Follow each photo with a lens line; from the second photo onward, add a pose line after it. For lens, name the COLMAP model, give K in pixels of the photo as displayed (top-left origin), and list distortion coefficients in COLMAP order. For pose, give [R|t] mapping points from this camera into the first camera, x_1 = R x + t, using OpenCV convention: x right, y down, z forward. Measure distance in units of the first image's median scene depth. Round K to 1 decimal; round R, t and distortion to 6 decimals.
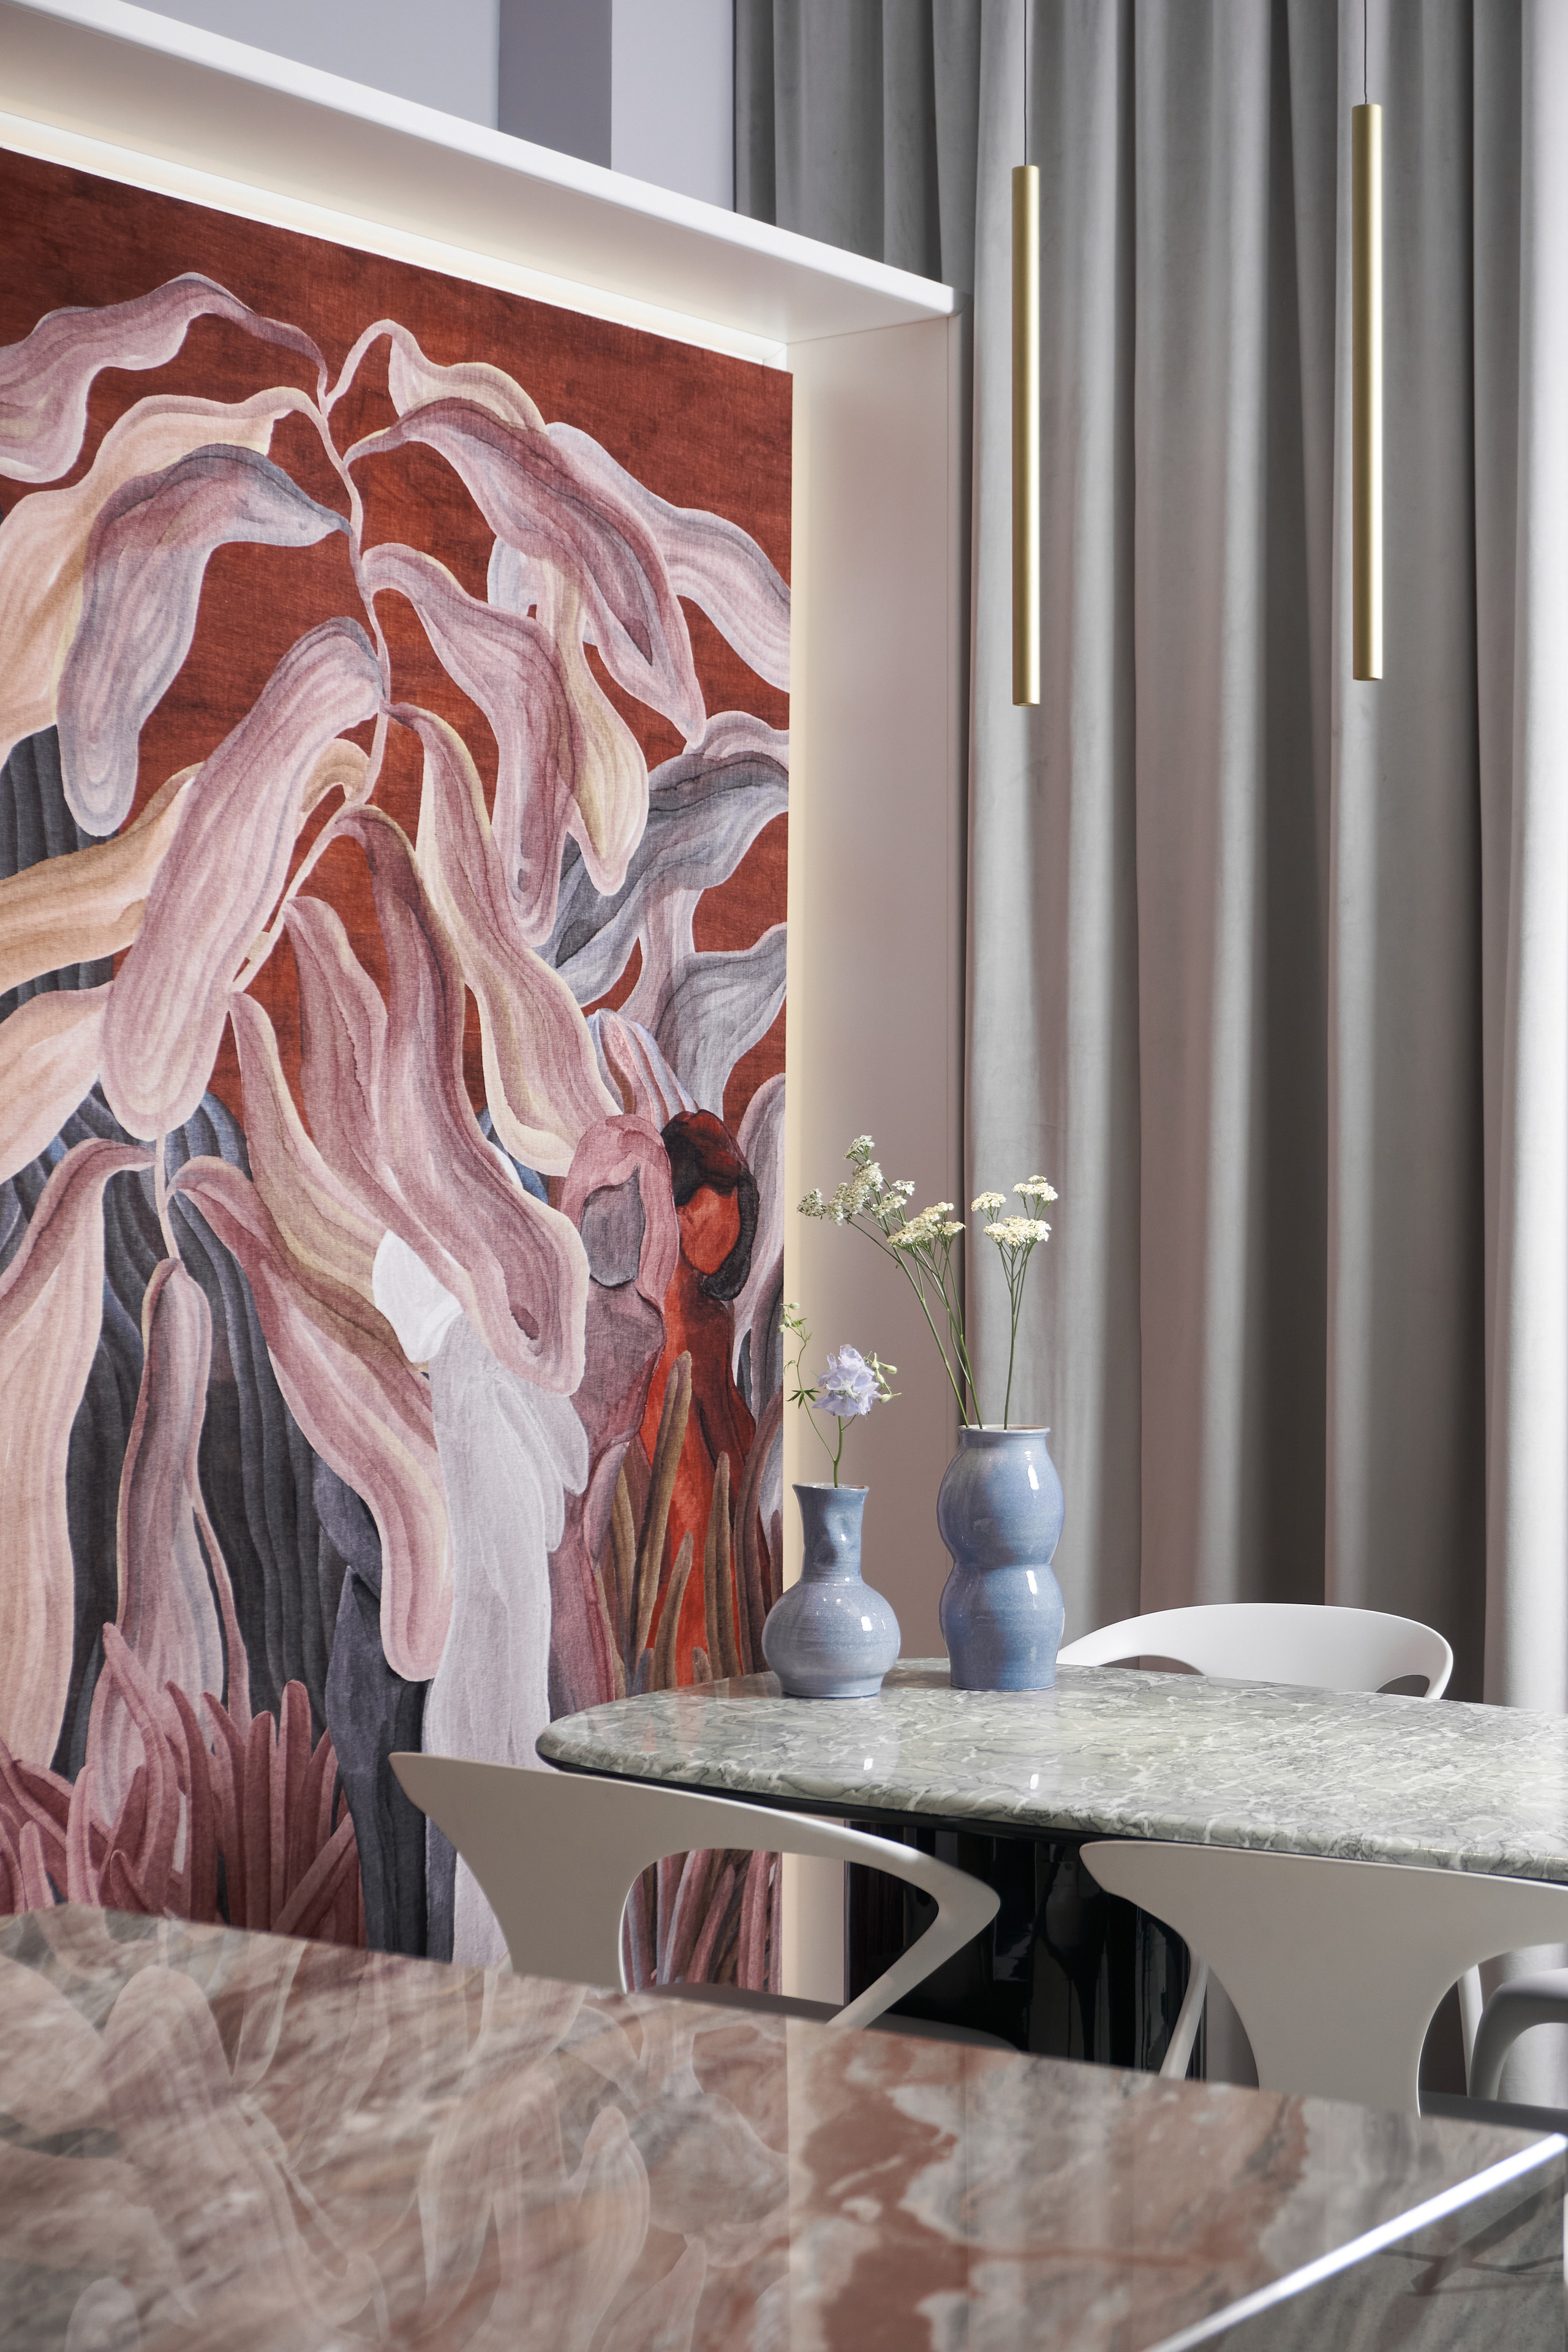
lens RADIAL K [[3730.8, 0, 764.7], [0, 3730.8, 1188.5], [0, 0, 1]] dist [-0.100952, 0.000000]
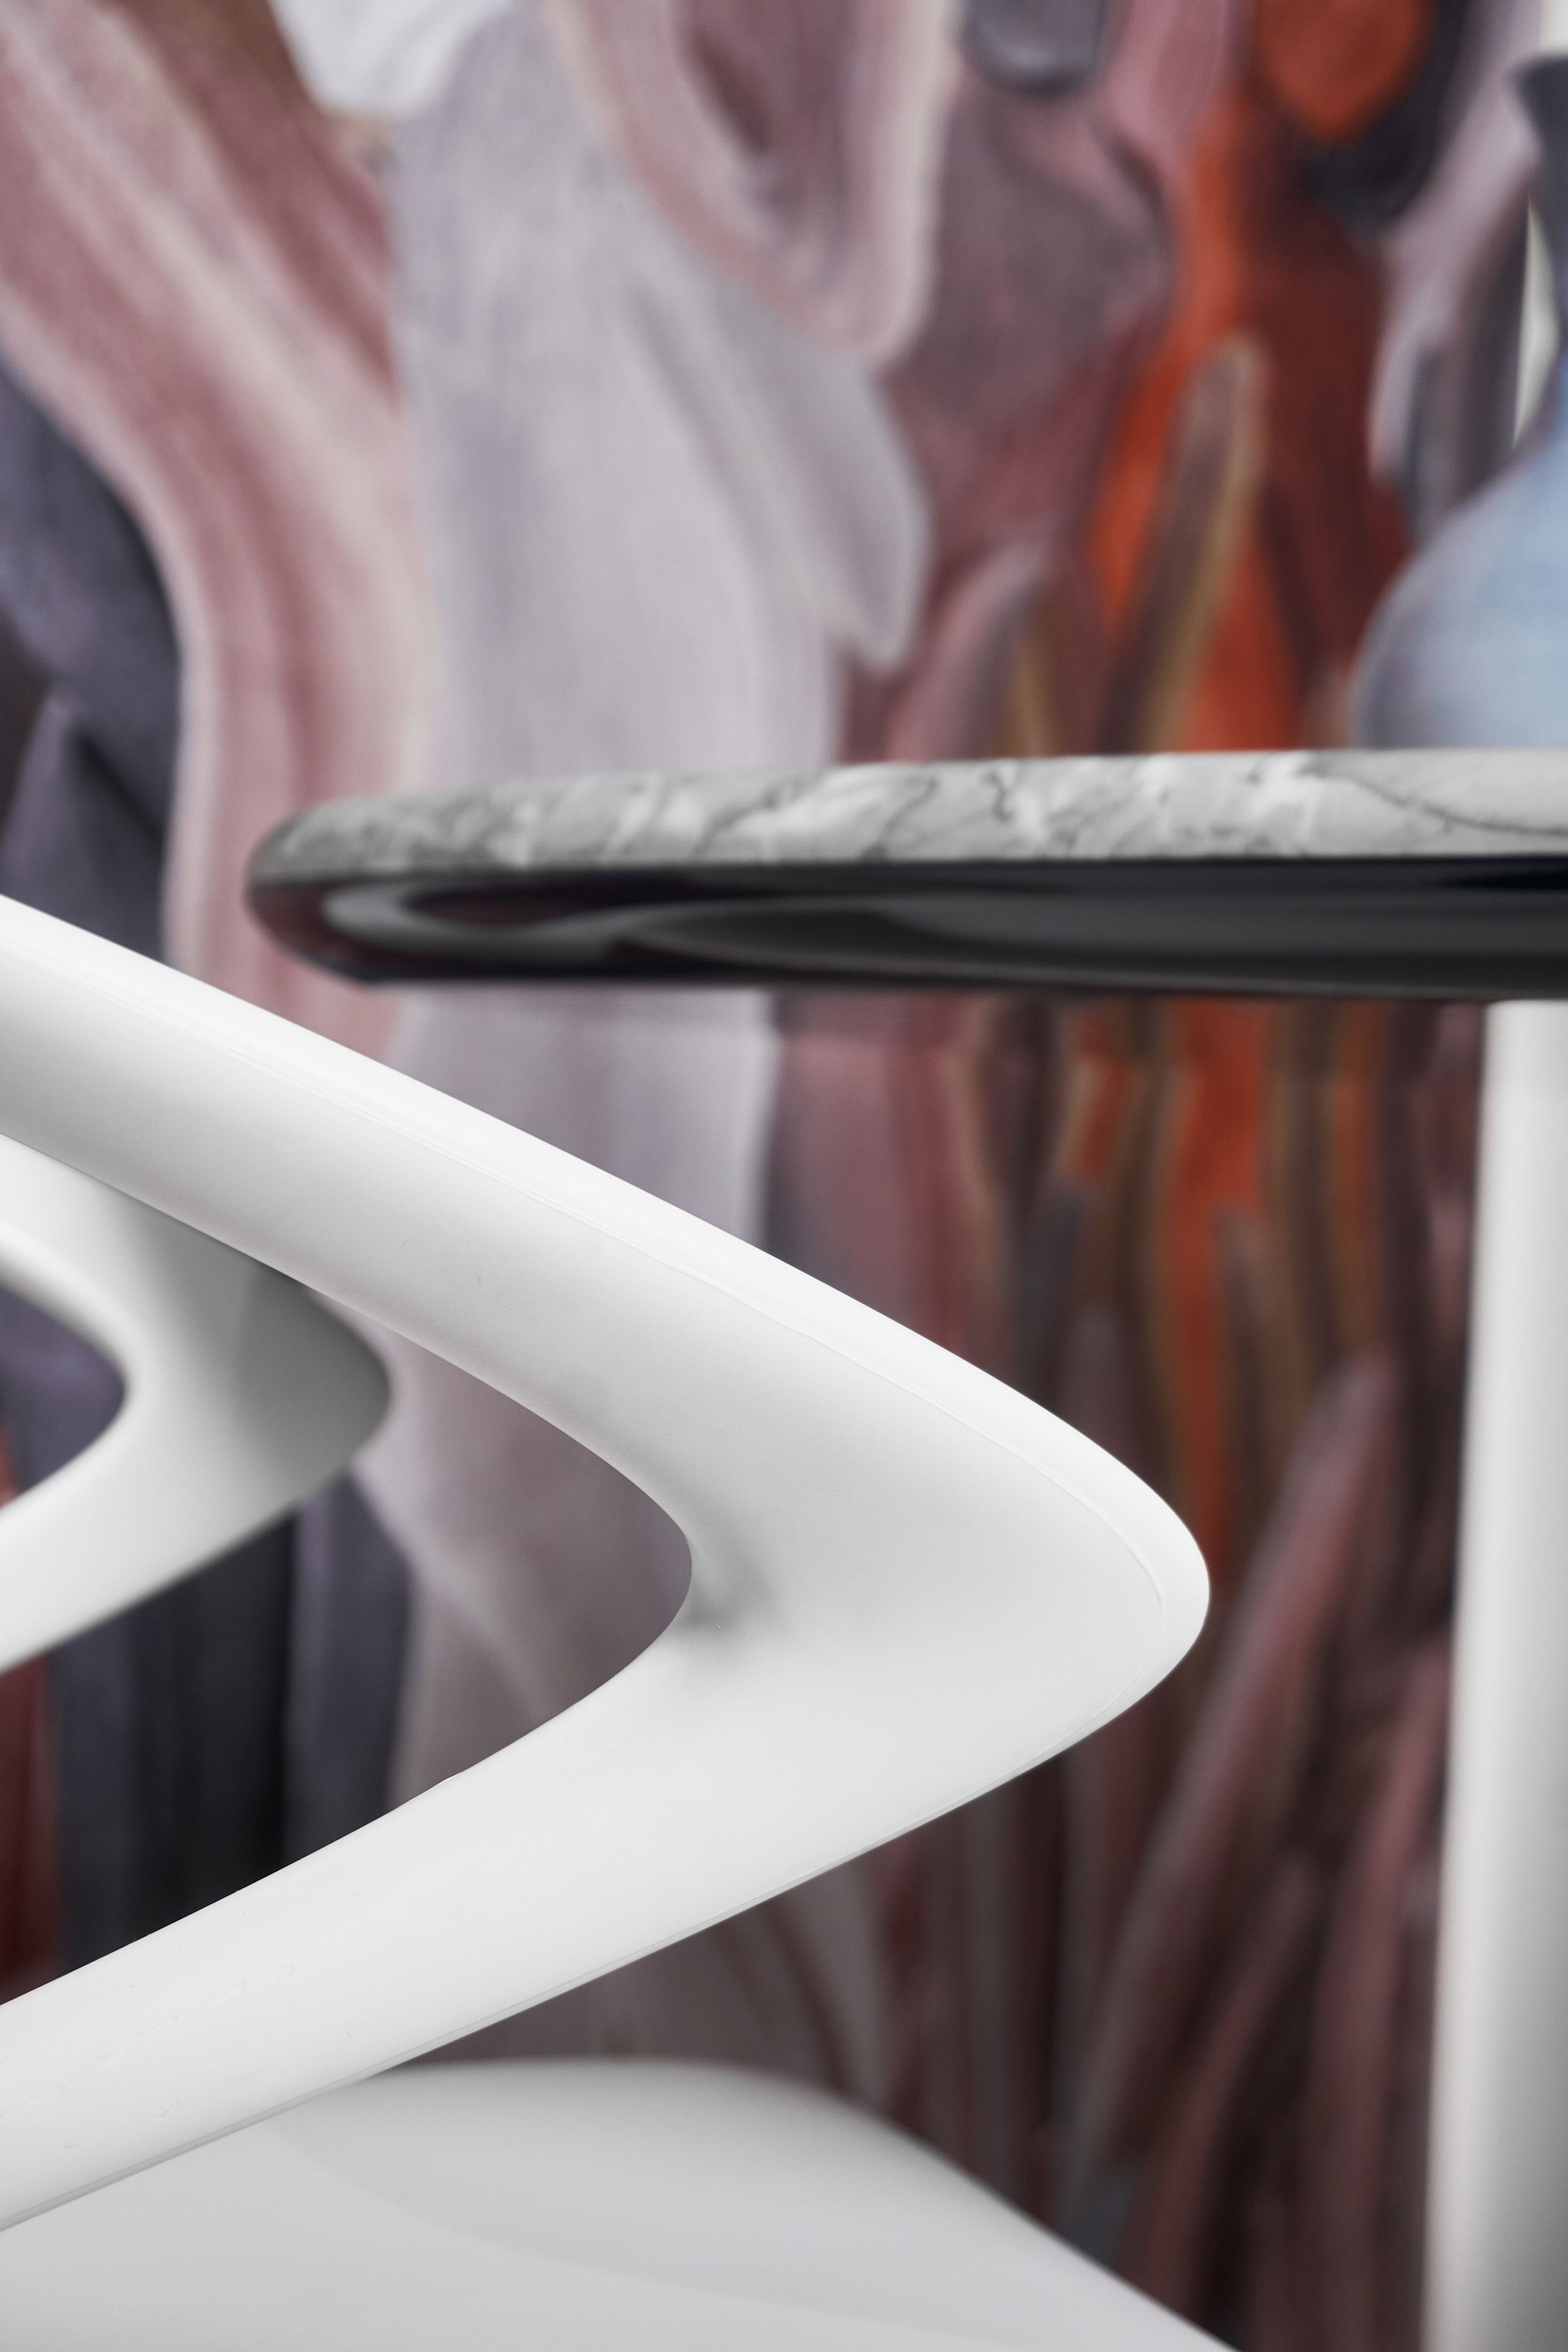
lens RADIAL K [[4856.0, 0, 782.0], [0, 4856.0, 1178.5], [0, 0, 1]] dist [0.058964, 0.000000]
pose [[0.987471, 0.048637, -0.150121, 0.008924], [-0.049834, 0.998749, -0.004219, 0.133937], [0.149728, 0.011647, 0.988659, 0.587178]]
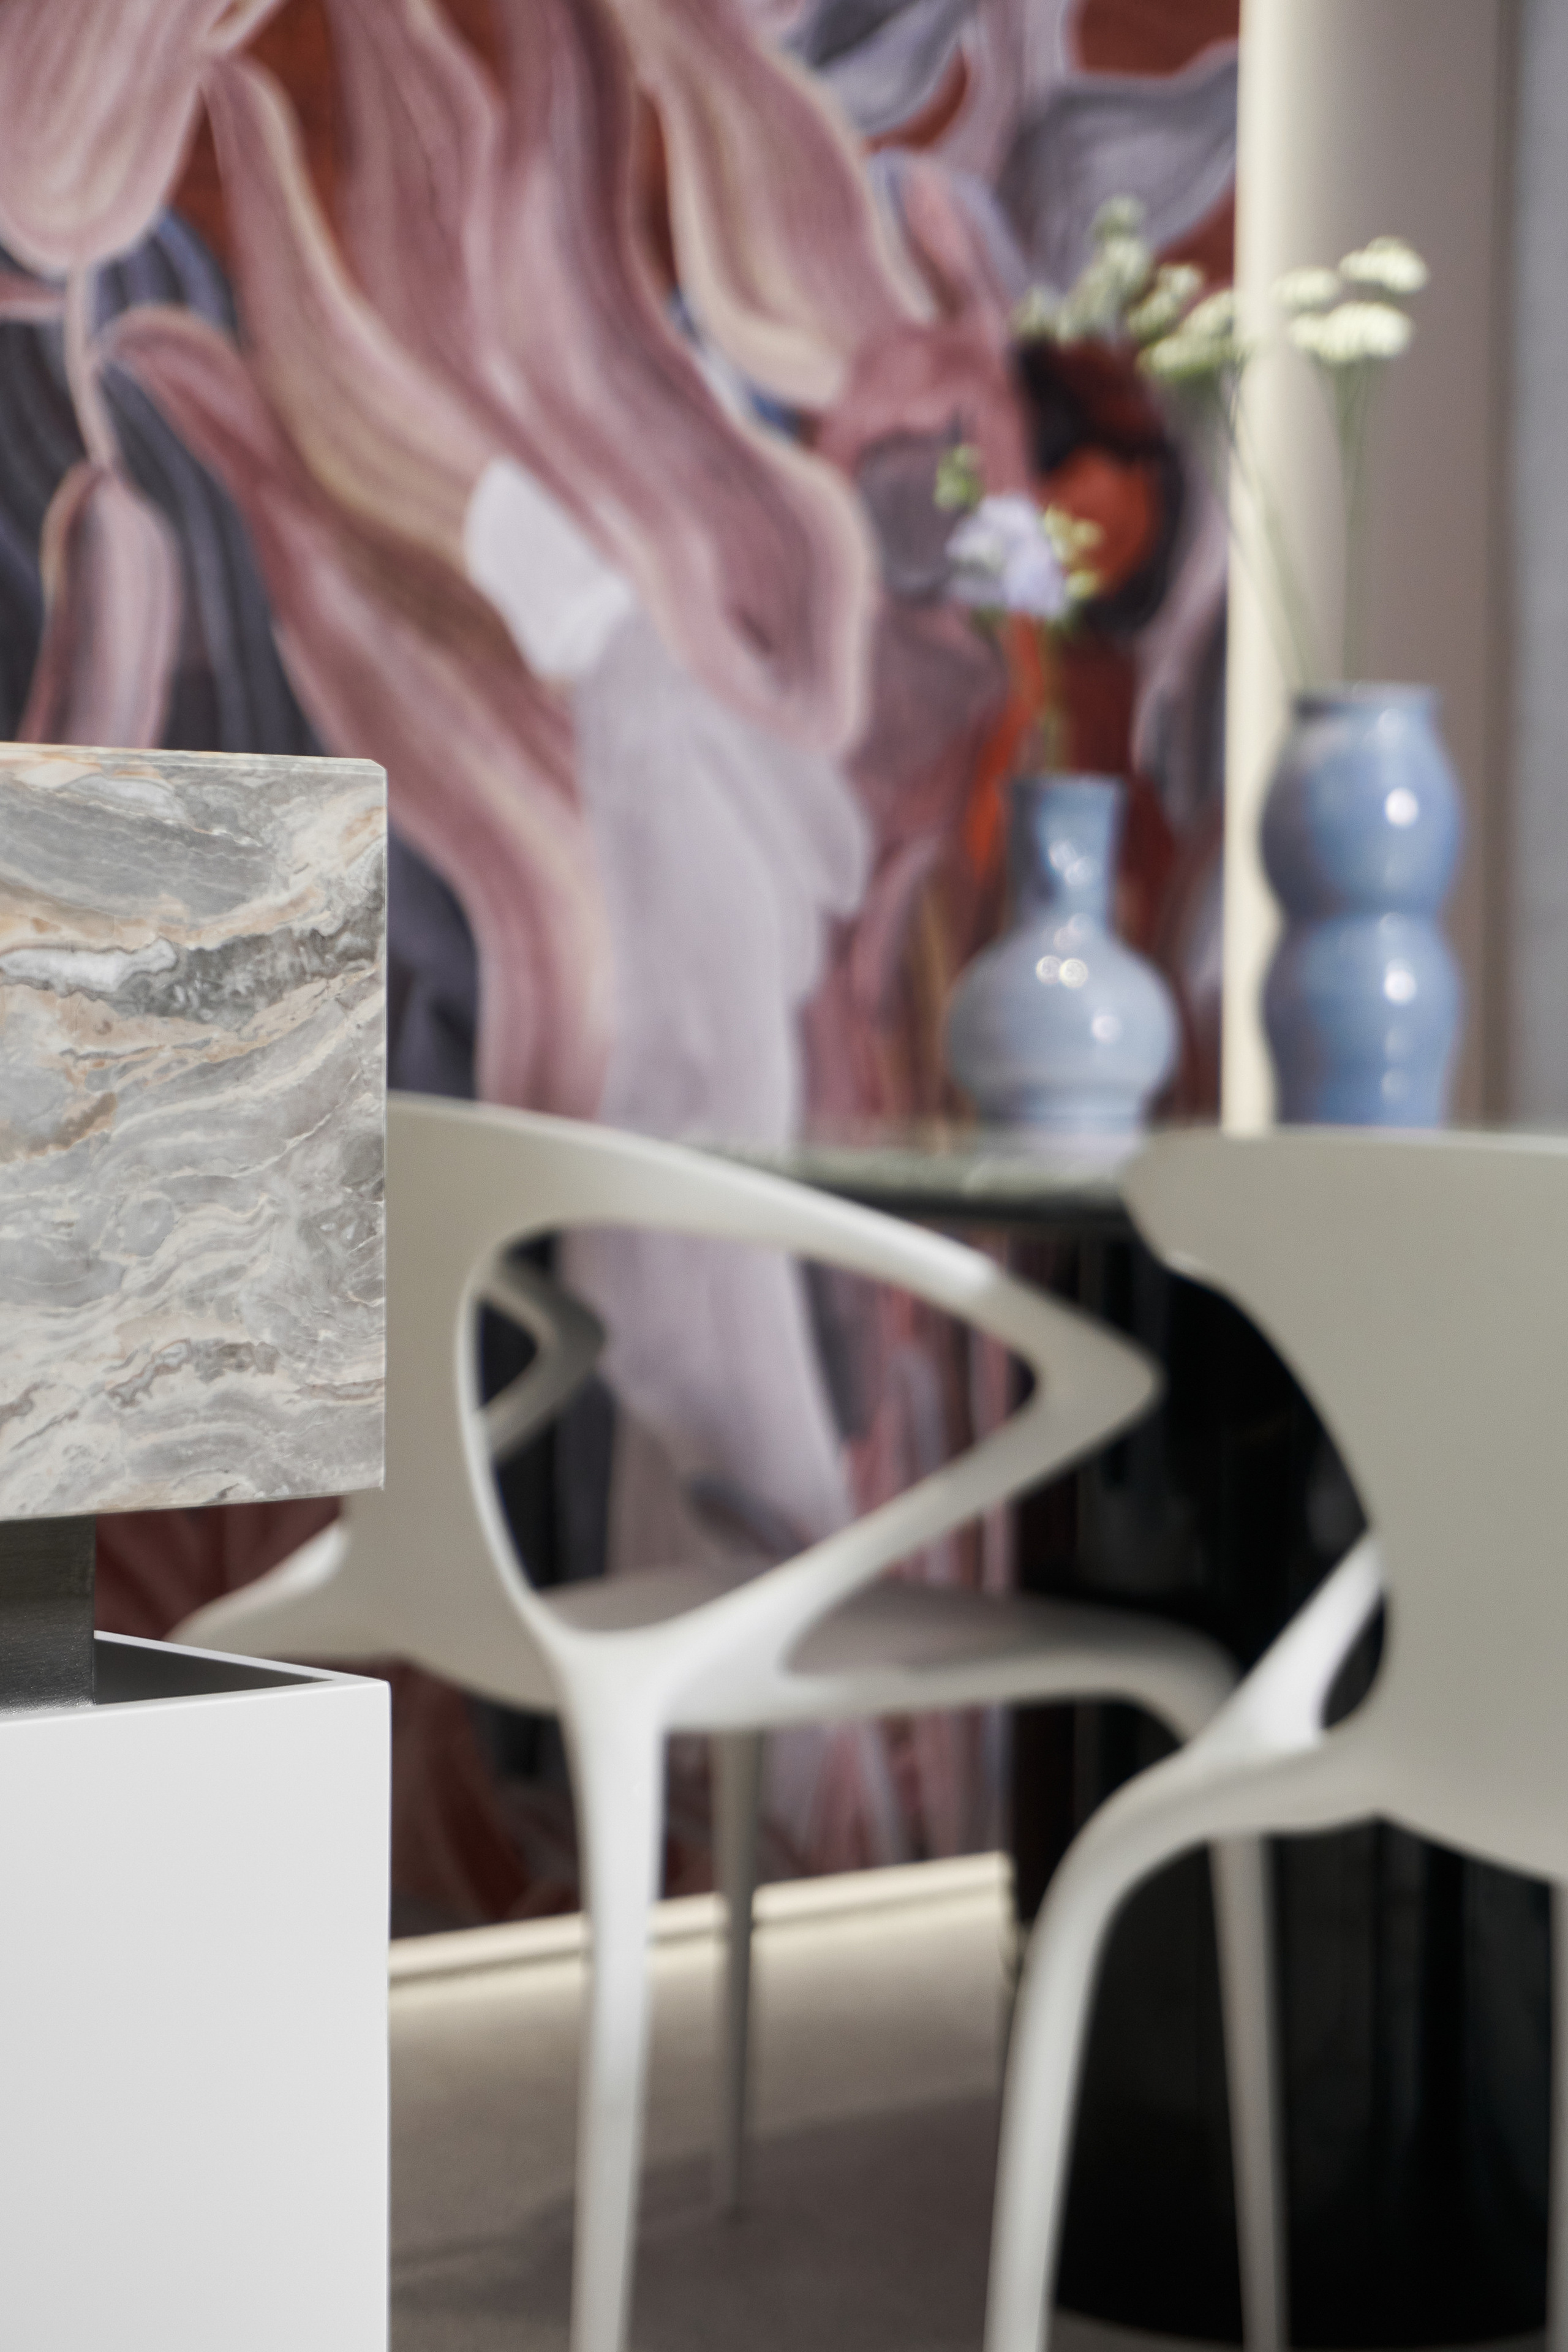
lens RADIAL K [[5068.5, 0, 779.2], [0, 5068.5, 1191.3], [0, 0, 1]] dist [0.013282, 0.000000]
pose [[0.974304, 0.016971, -0.224595, 0.137346], [-0.008754, 0.999257, 0.037529, 0.099714], [0.225065, -0.034599, 0.973729, 0.160171]]
